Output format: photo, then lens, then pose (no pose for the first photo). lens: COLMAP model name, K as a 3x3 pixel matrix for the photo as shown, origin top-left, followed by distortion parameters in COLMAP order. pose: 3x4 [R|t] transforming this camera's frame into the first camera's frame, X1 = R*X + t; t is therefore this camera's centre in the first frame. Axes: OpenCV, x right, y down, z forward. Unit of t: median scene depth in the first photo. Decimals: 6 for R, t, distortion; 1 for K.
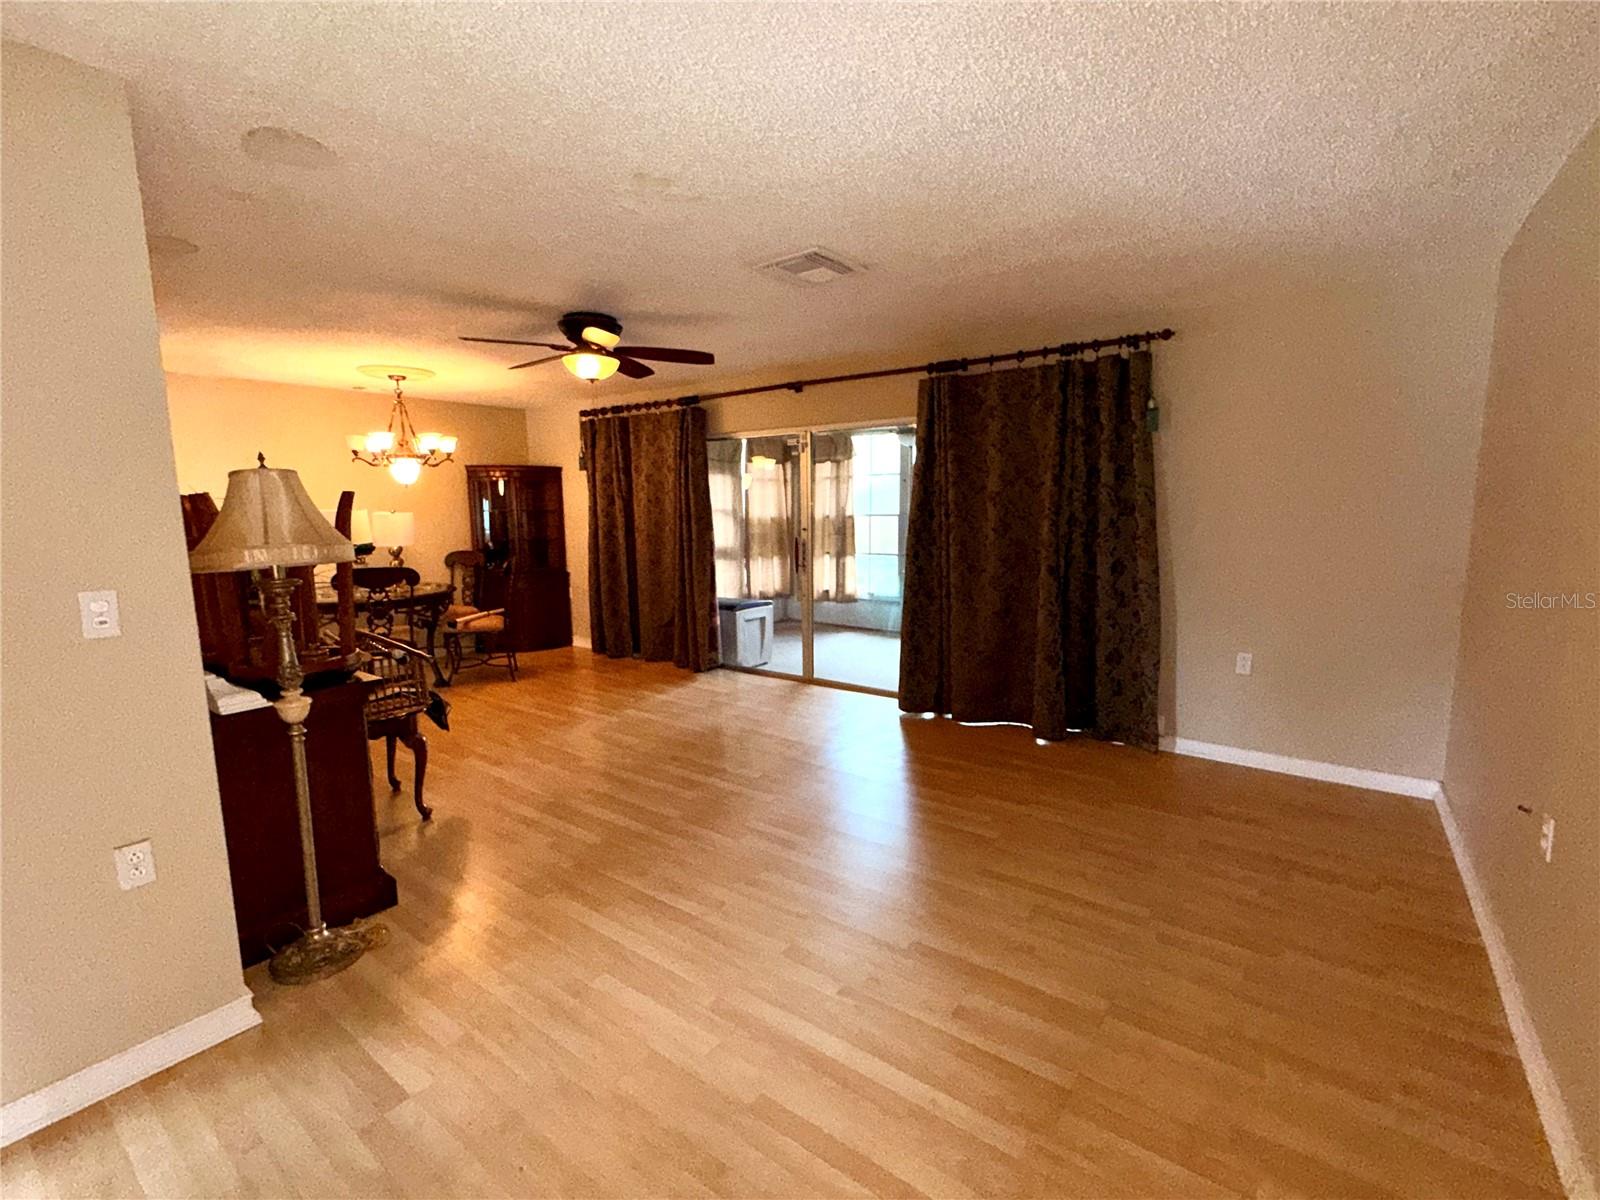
lens RADIAL K [[708.7, 0, 800.4], [0, 708.7, 596.5], [0, 0, 1]] dist [-0.004088, 0.000304]
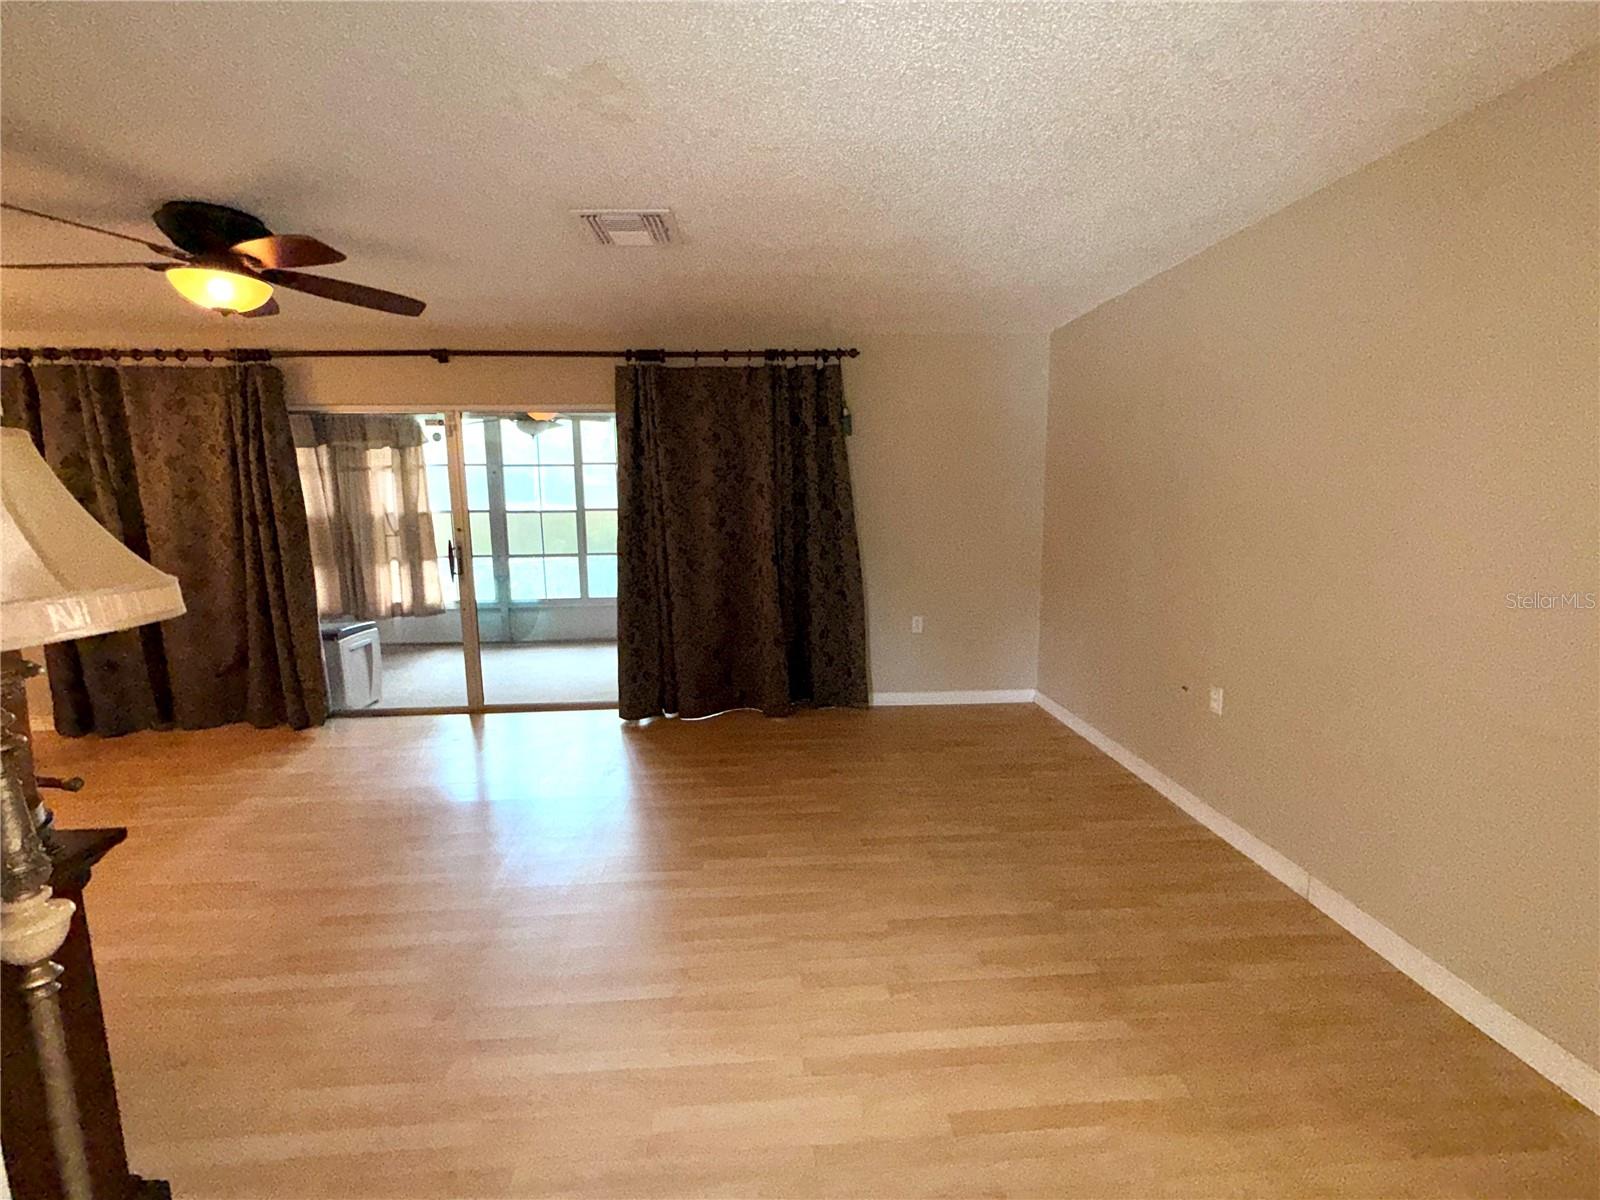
lens RADIAL K [[708.7, 0, 798.6], [0, 708.7, 596.6], [0, 0, 1]] dist [-0.004088, 0.000304]
pose [[0.762915, -0.091682, 0.639965, -0.277947], [0.086217, 0.995480, 0.039832, -0.019384], [-0.640724, 0.024787, 0.767371, 0.137178]]
